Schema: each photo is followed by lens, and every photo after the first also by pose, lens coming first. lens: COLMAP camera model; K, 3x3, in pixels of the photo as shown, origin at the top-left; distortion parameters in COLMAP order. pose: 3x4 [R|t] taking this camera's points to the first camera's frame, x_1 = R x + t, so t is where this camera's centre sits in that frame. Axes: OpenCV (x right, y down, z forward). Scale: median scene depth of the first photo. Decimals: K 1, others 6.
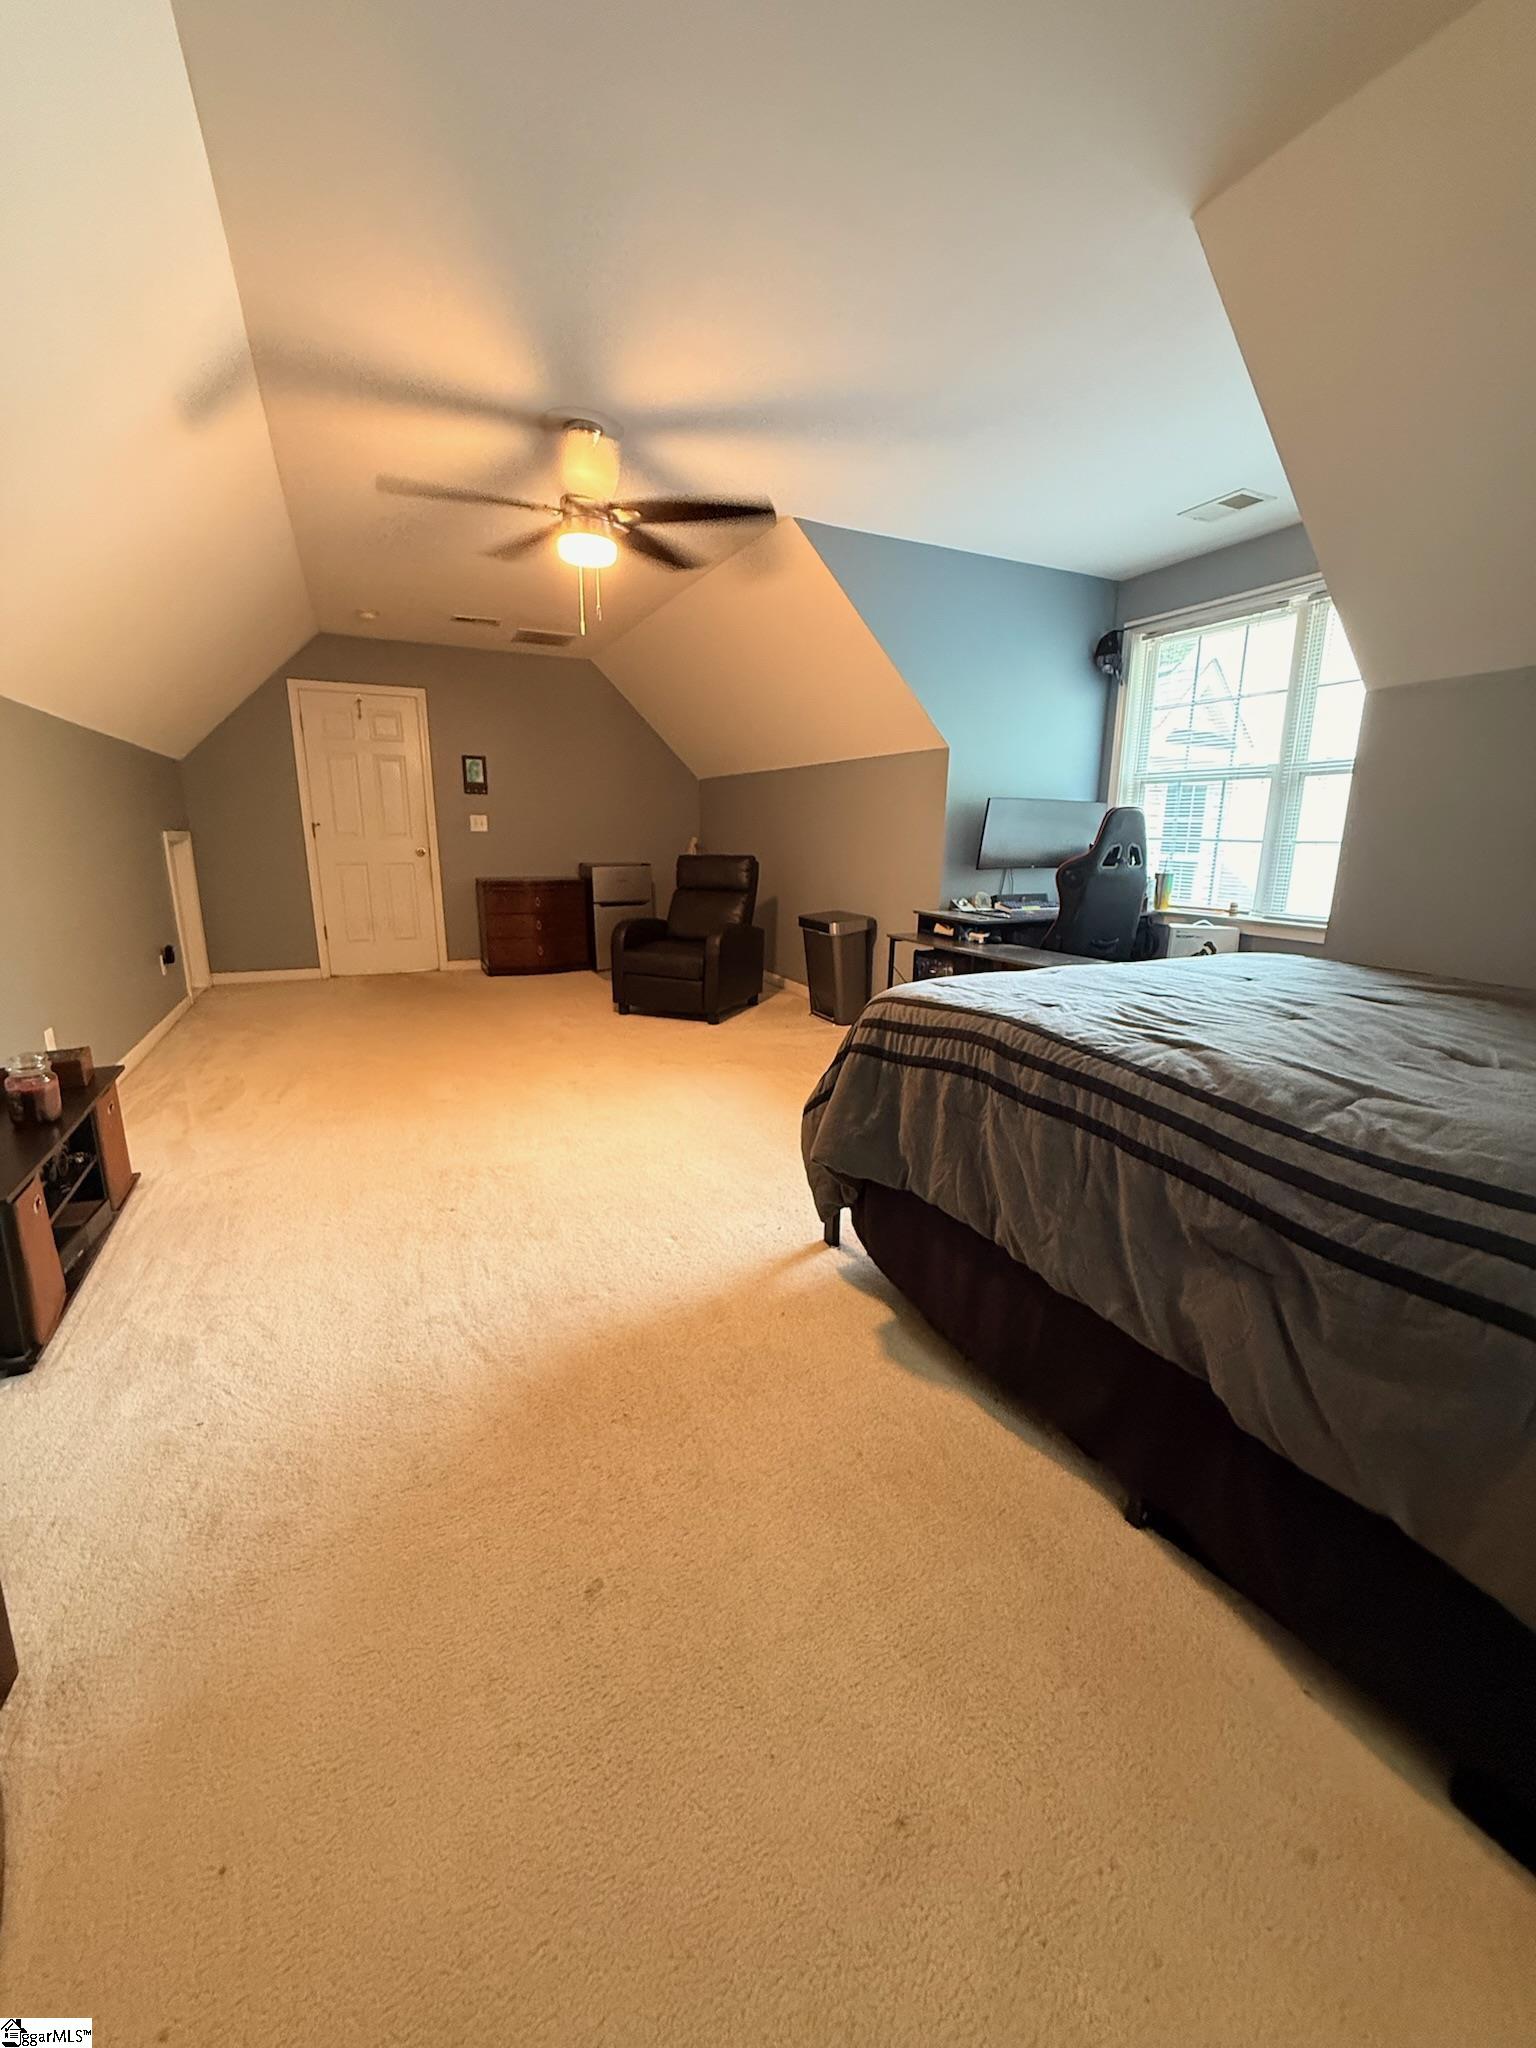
lens RADIAL K [[817.7, 0, 768.0], [0, 817.7, 1021.8], [0, 0, 1]] dist [-0.000486, 0.000595]
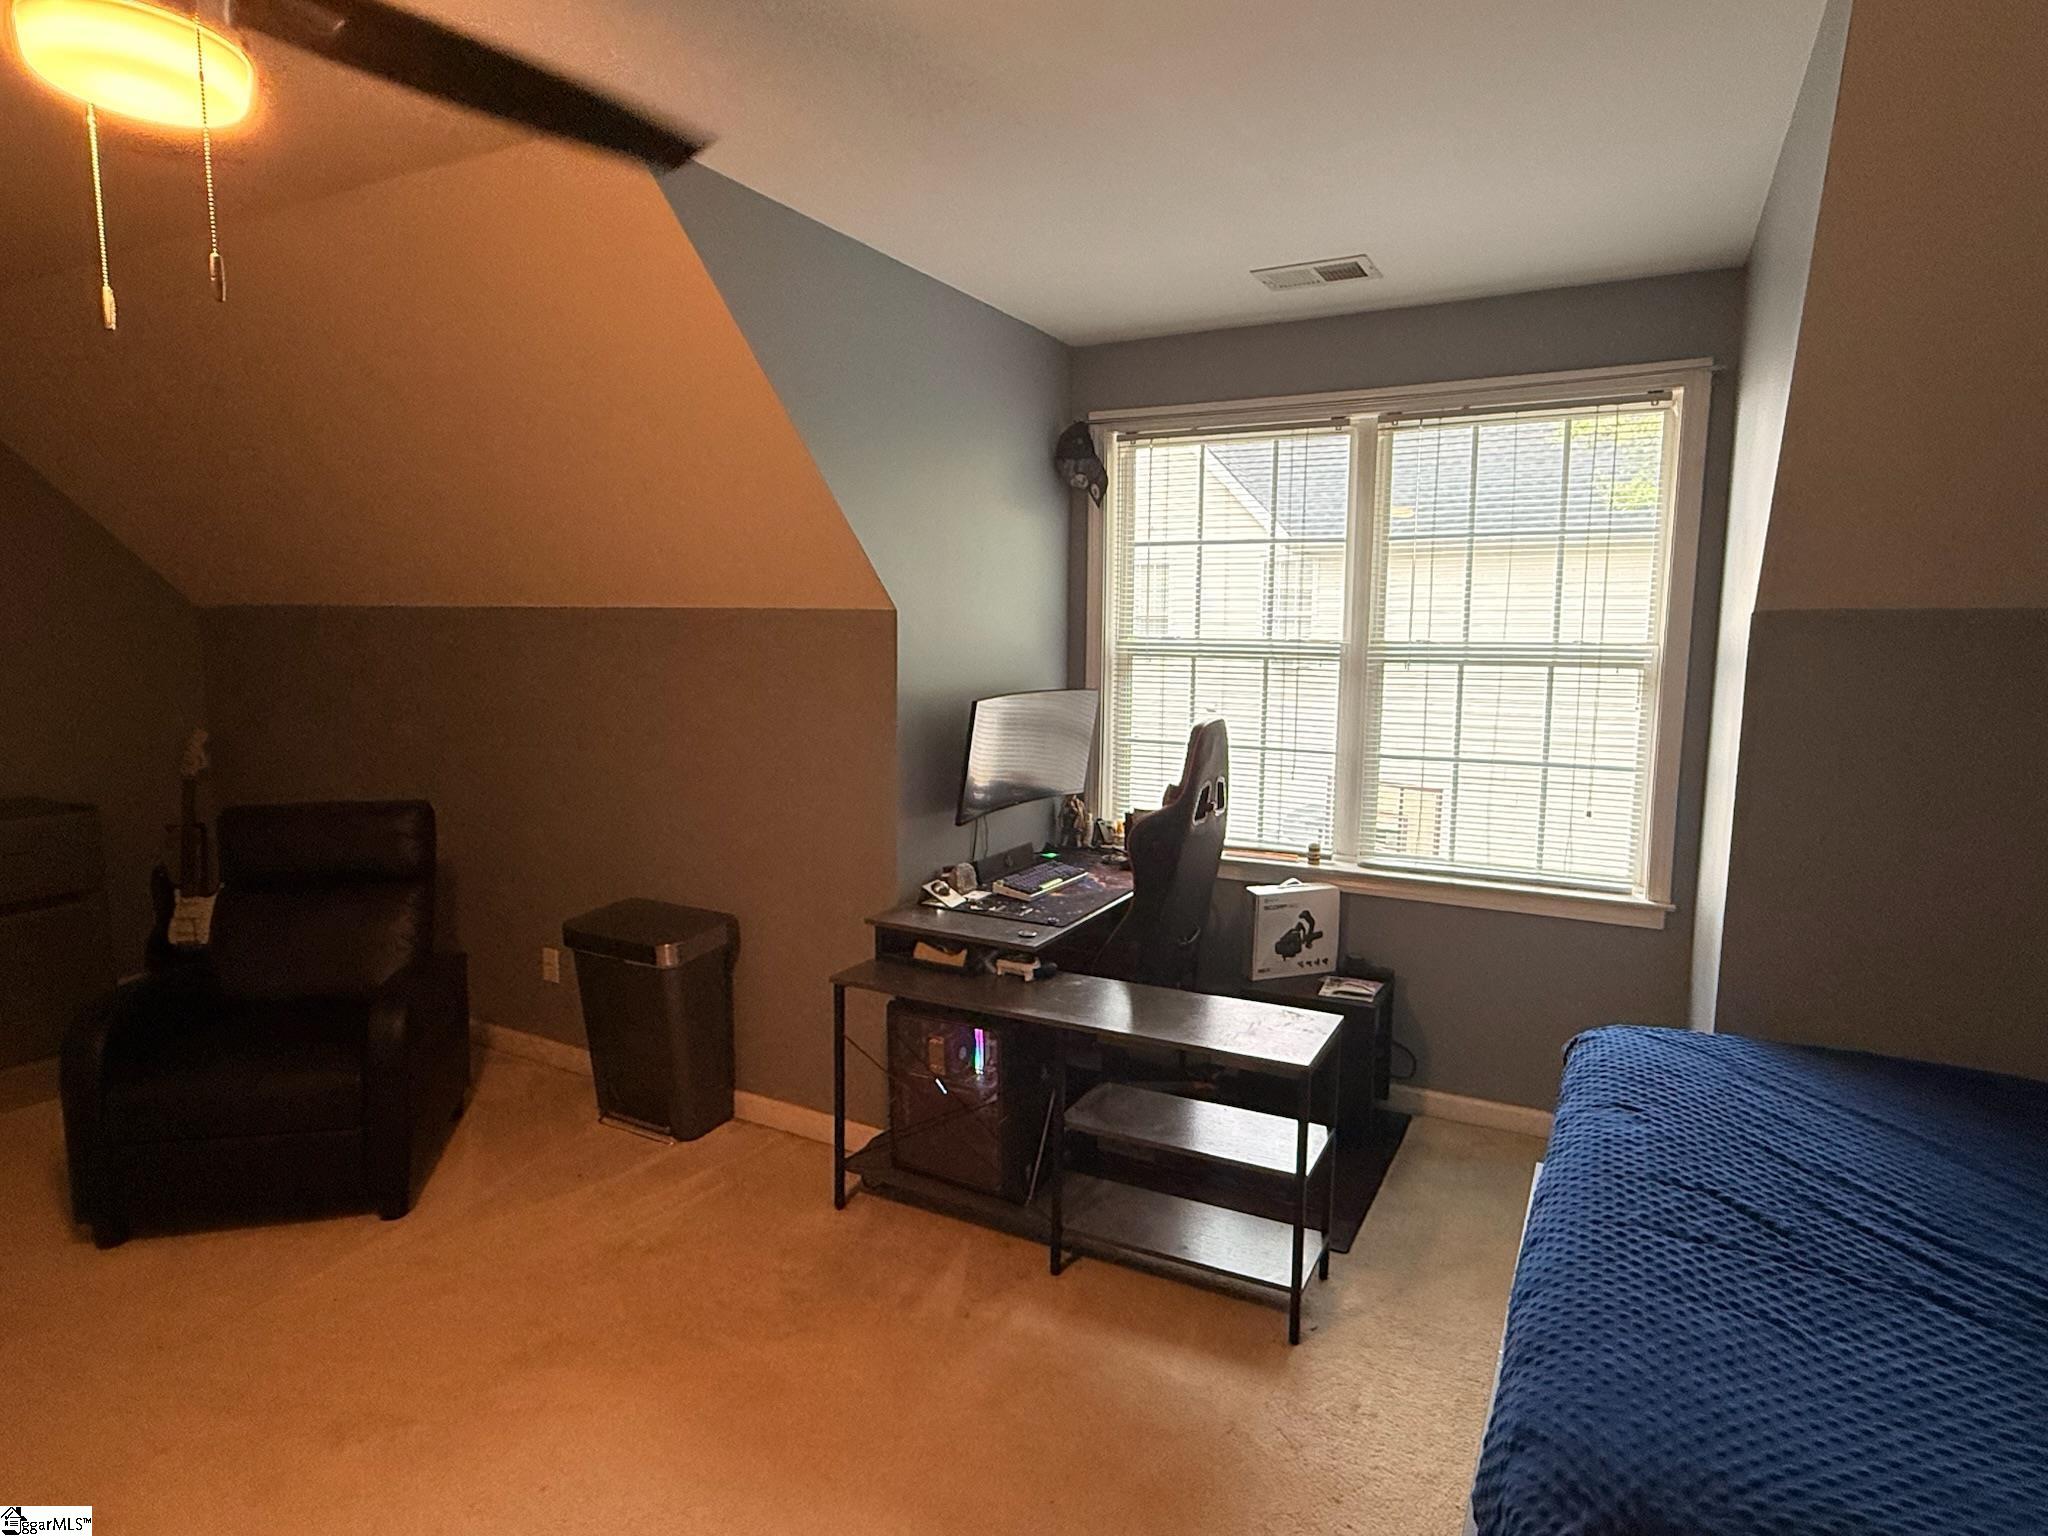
lens RADIAL K [[1146.3, 0, 1019.2], [0, 1146.3, 773.4], [0, 0, 1]] dist [0.000320, 0.000831]
pose [[0.809907, -0.080528, 0.581004, -0.252291], [0.133348, 0.989873, -0.048686, -0.292397], [-0.571200, 0.116907, 0.812443, 0.573720]]
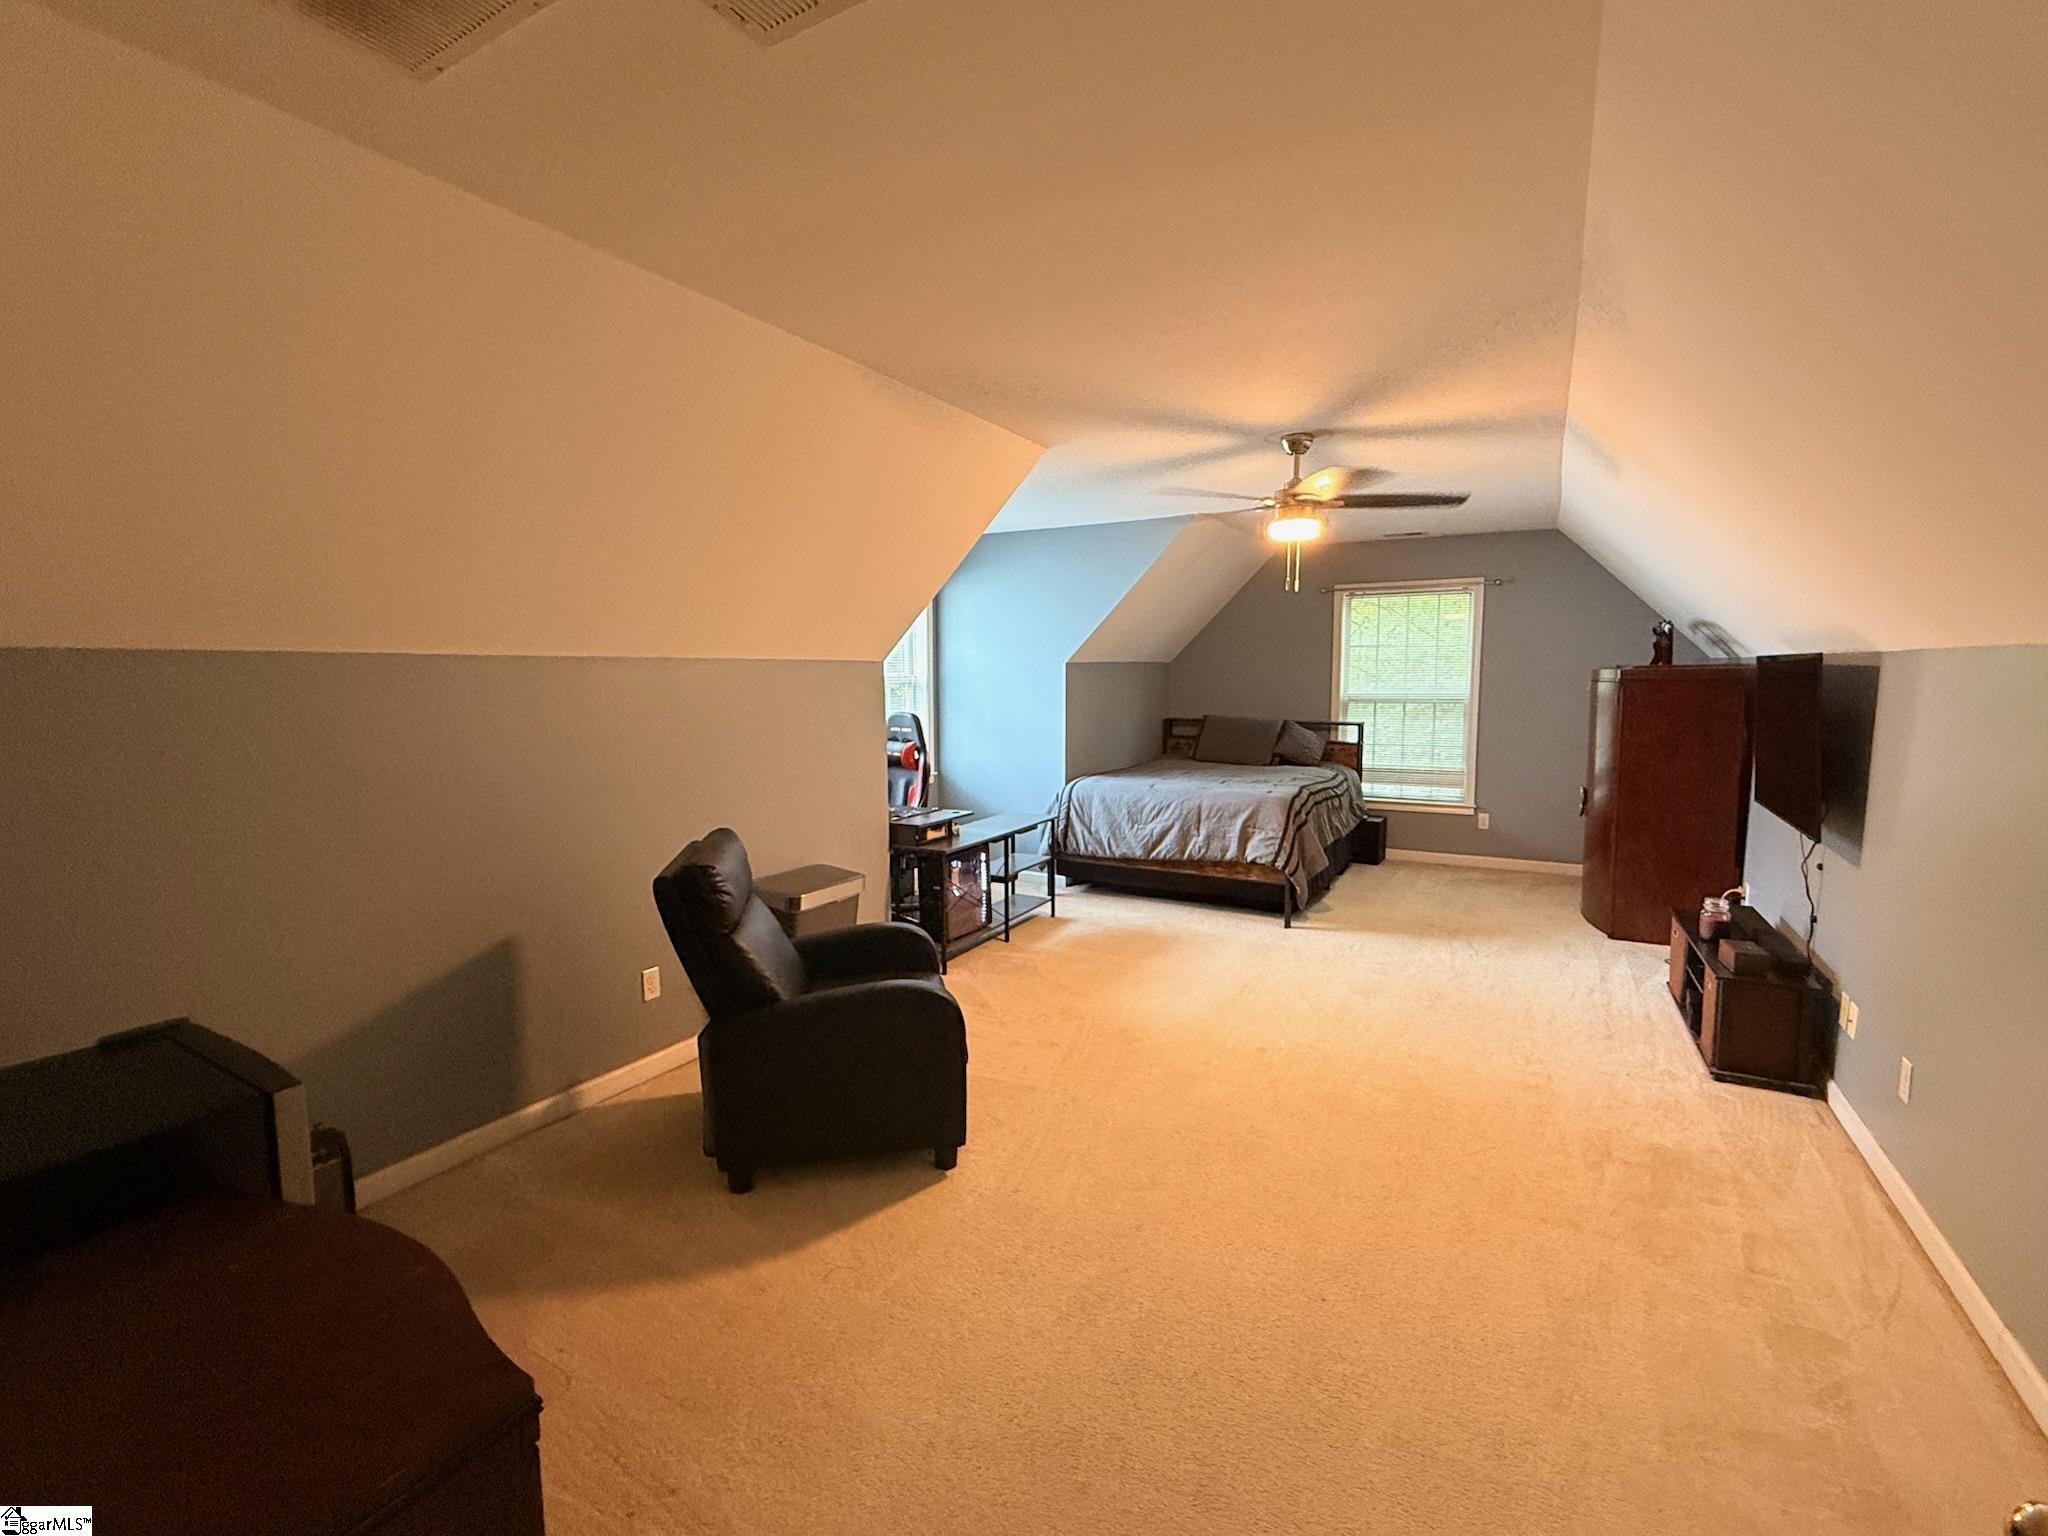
lens RADIAL K [[907.3, 0, 1019.6], [0, 907.3, 770.3], [0, 0, 1]] dist [-0.004777, 0.001639]
pose [[-0.566585, -0.095062, 0.818501, -1.237534], [0.186605, 0.952714, 0.239822, -0.706473], [-0.802595, 0.288616, -0.522055, 2.367236]]
